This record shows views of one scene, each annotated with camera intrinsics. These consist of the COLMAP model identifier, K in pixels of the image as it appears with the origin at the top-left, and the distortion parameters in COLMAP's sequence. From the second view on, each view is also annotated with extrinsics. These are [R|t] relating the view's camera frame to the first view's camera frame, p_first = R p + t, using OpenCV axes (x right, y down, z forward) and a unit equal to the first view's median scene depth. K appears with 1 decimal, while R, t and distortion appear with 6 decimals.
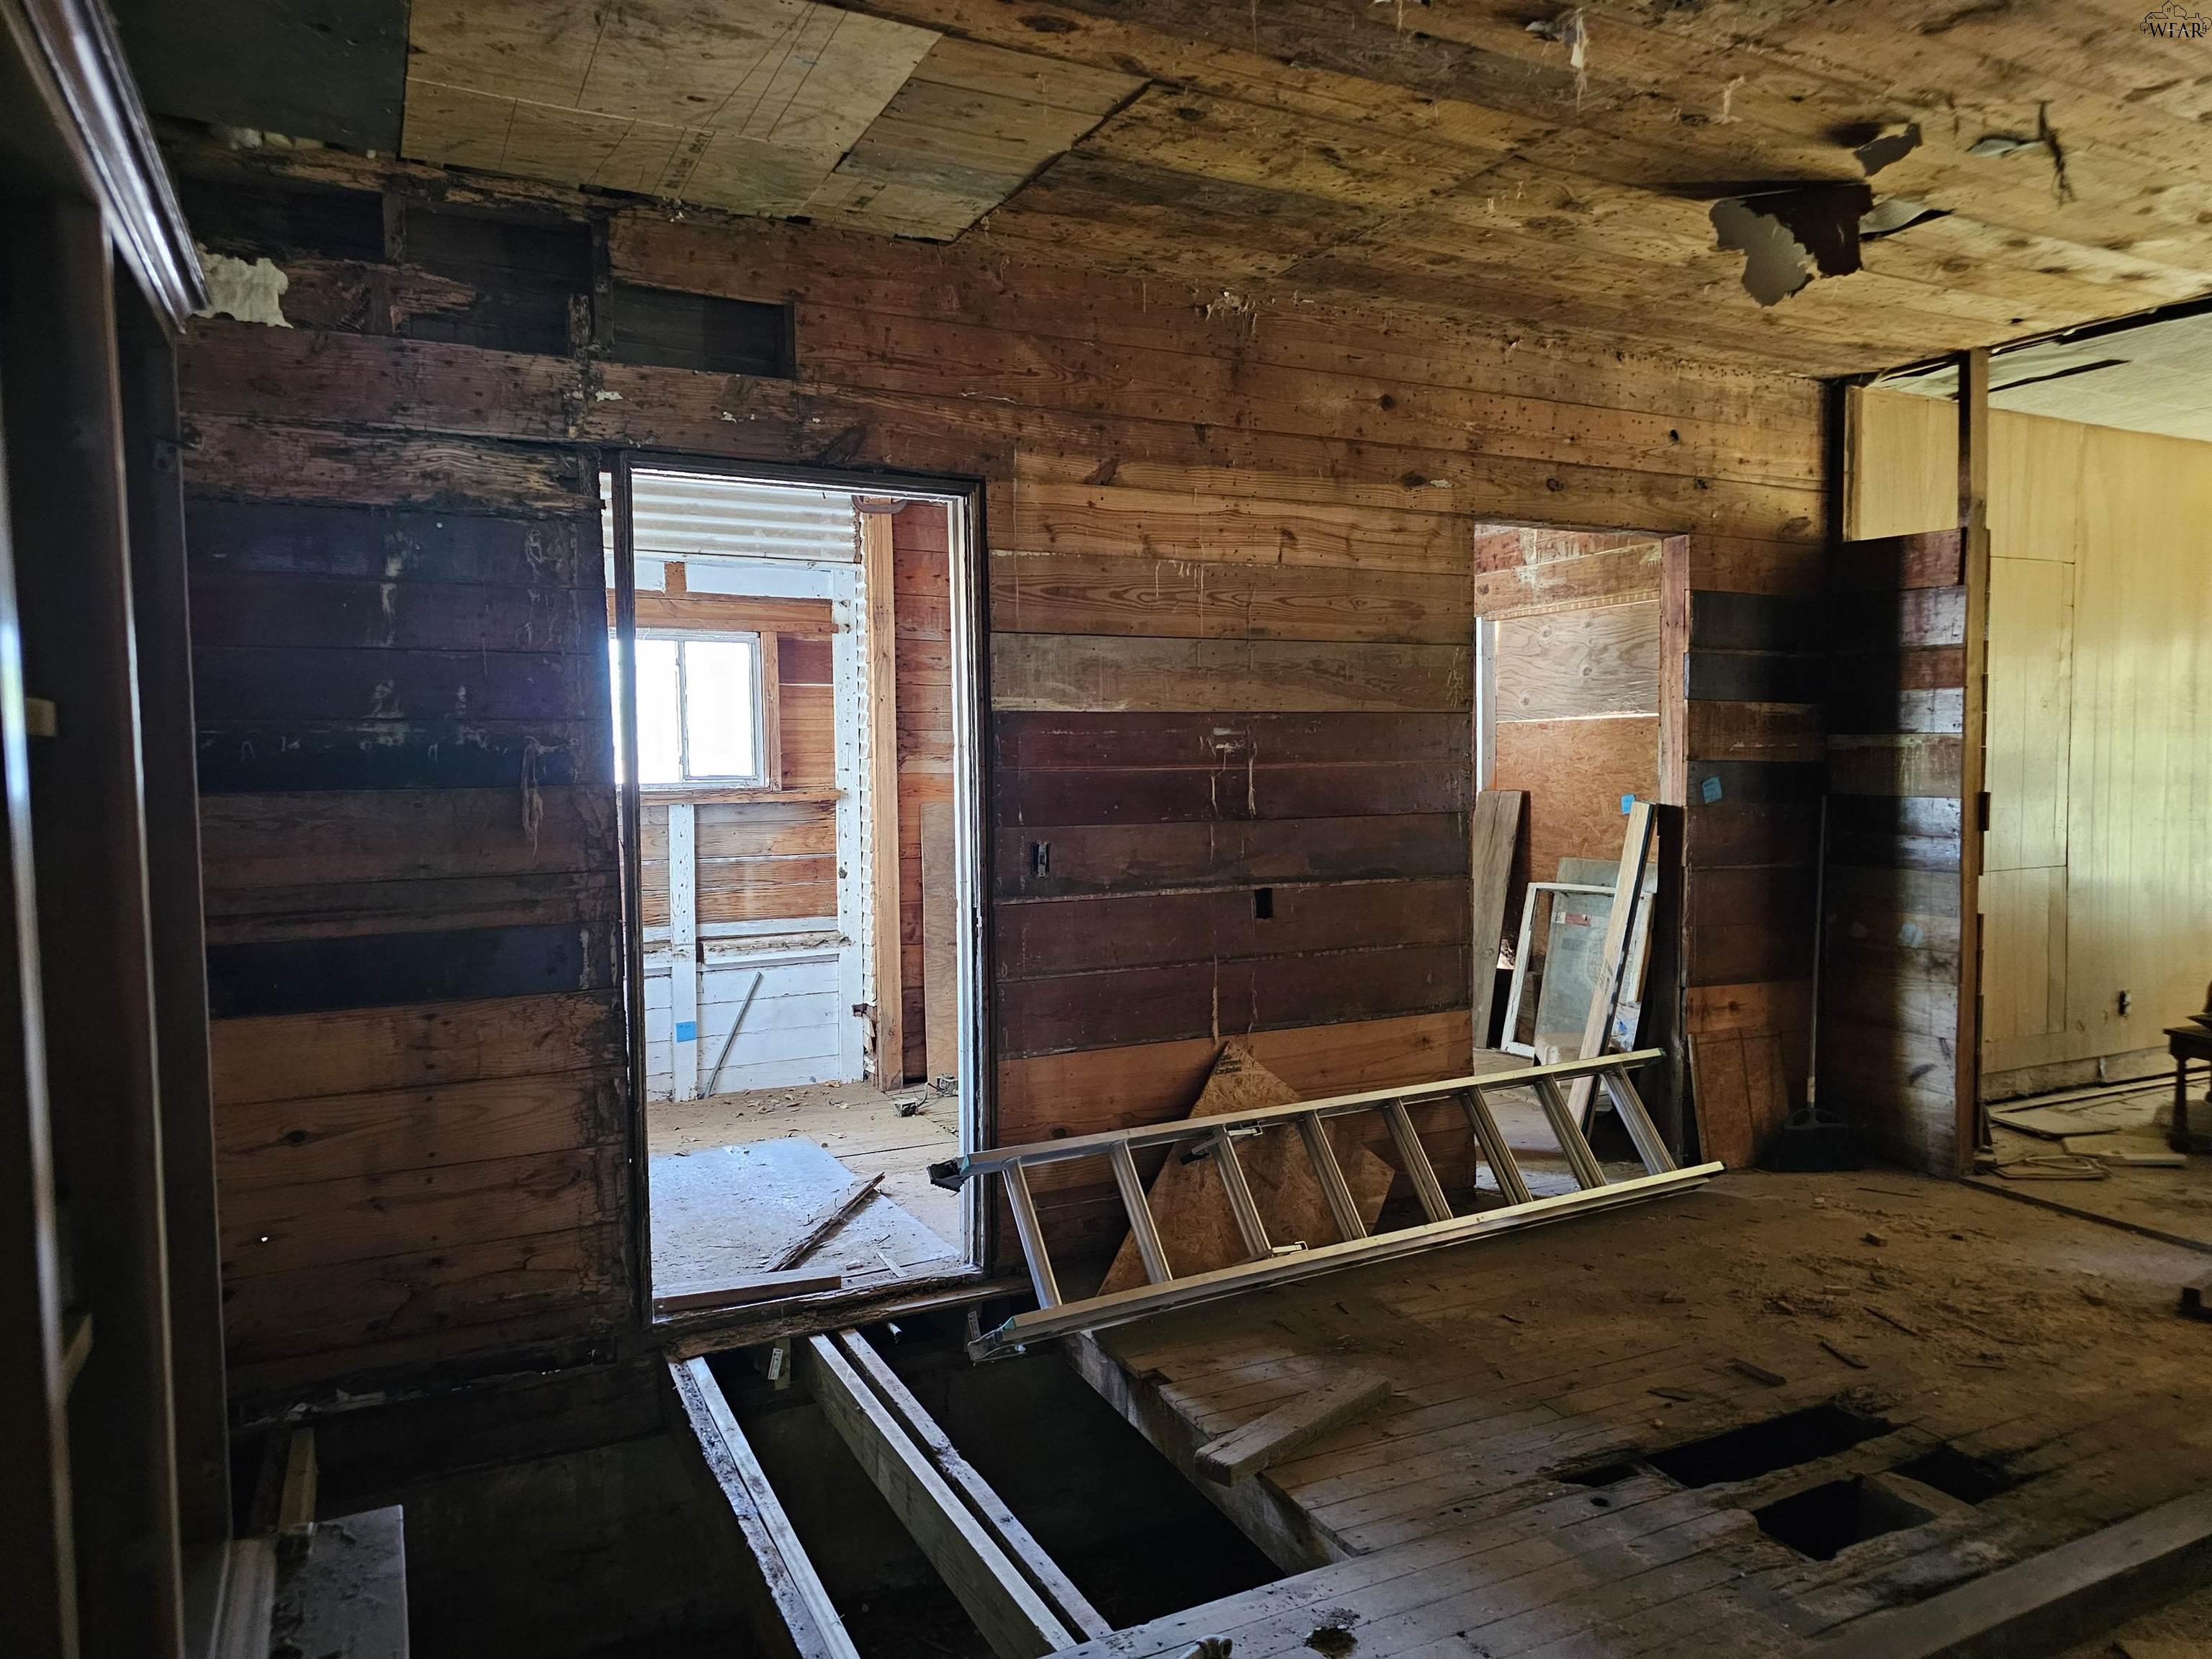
lens RADIAL K [[1535.6, 0, 1106.0], [0, 1535.6, 829.5], [0, 0, 1]] dist [0.102015, -0.093711]
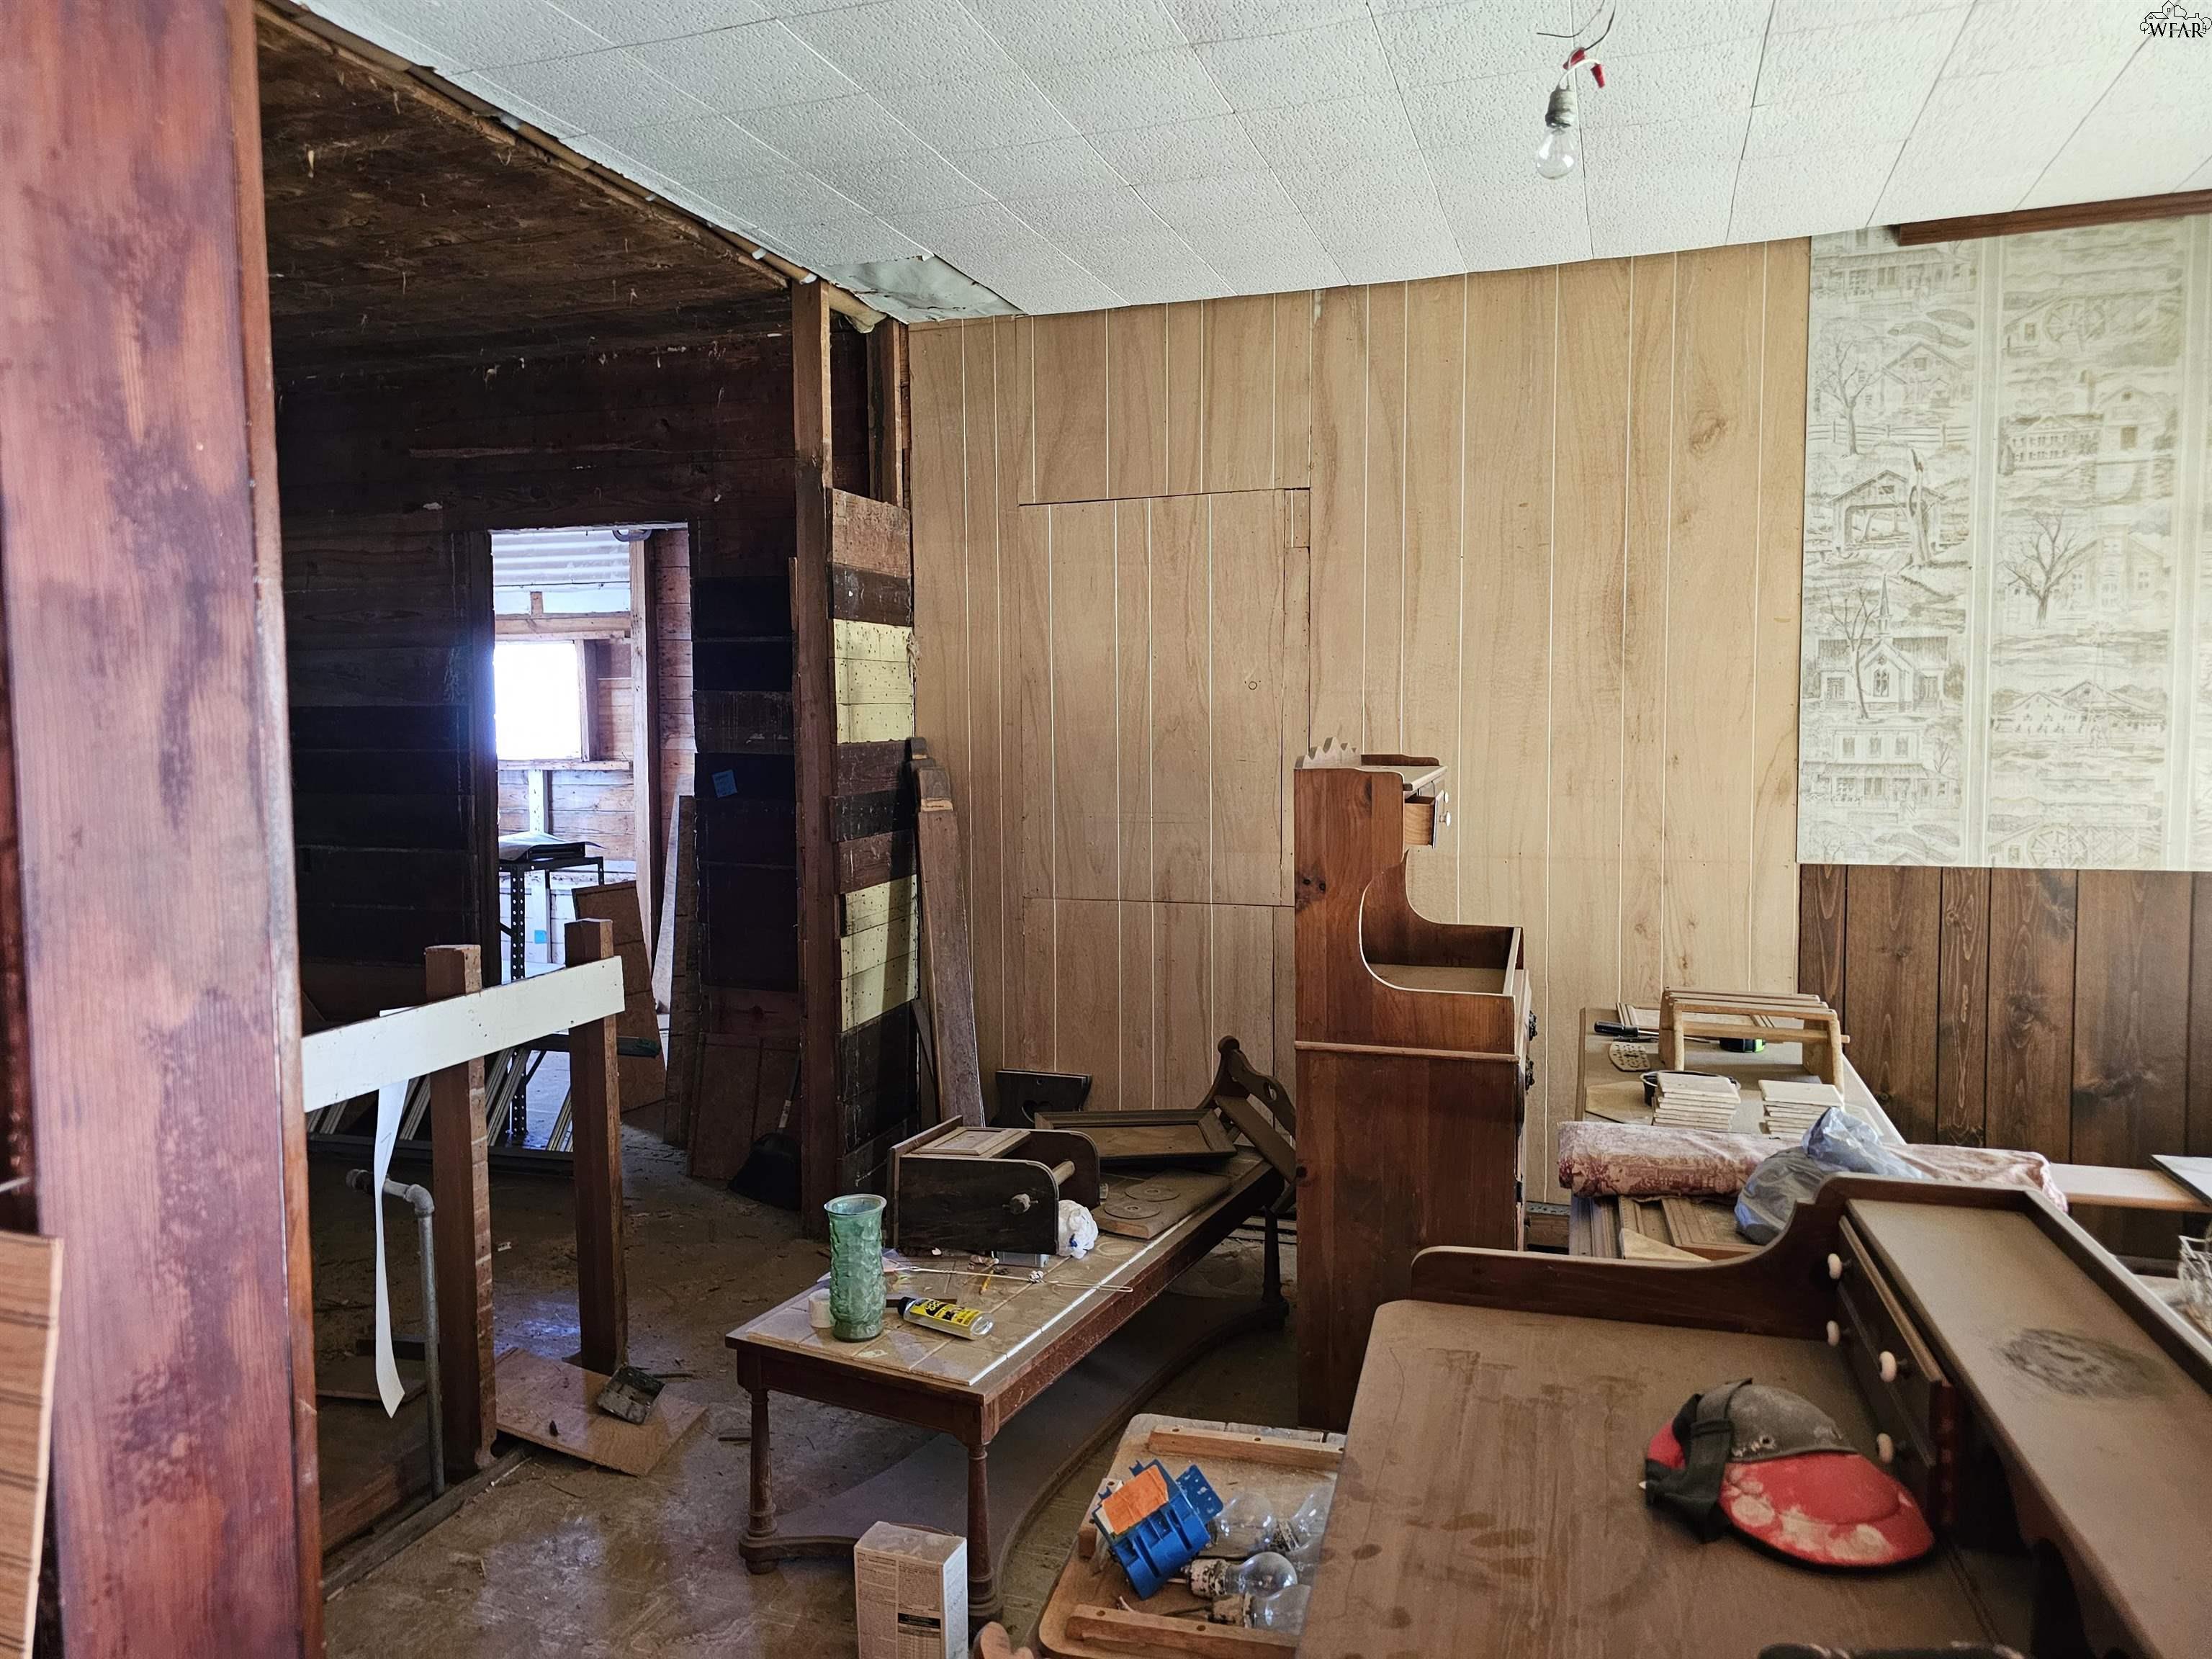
lens RADIAL K [[1535.6, 0, 1106.0], [0, 1535.6, 829.5], [0, 0, 1]] dist [0.102015, -0.093711]
pose [[0.673779, 0.054761, -0.736901, 1.069401], [-0.036206, 0.998499, 0.041097, -0.037772], [0.738045, -0.001010, 0.674750, 0.442076]]
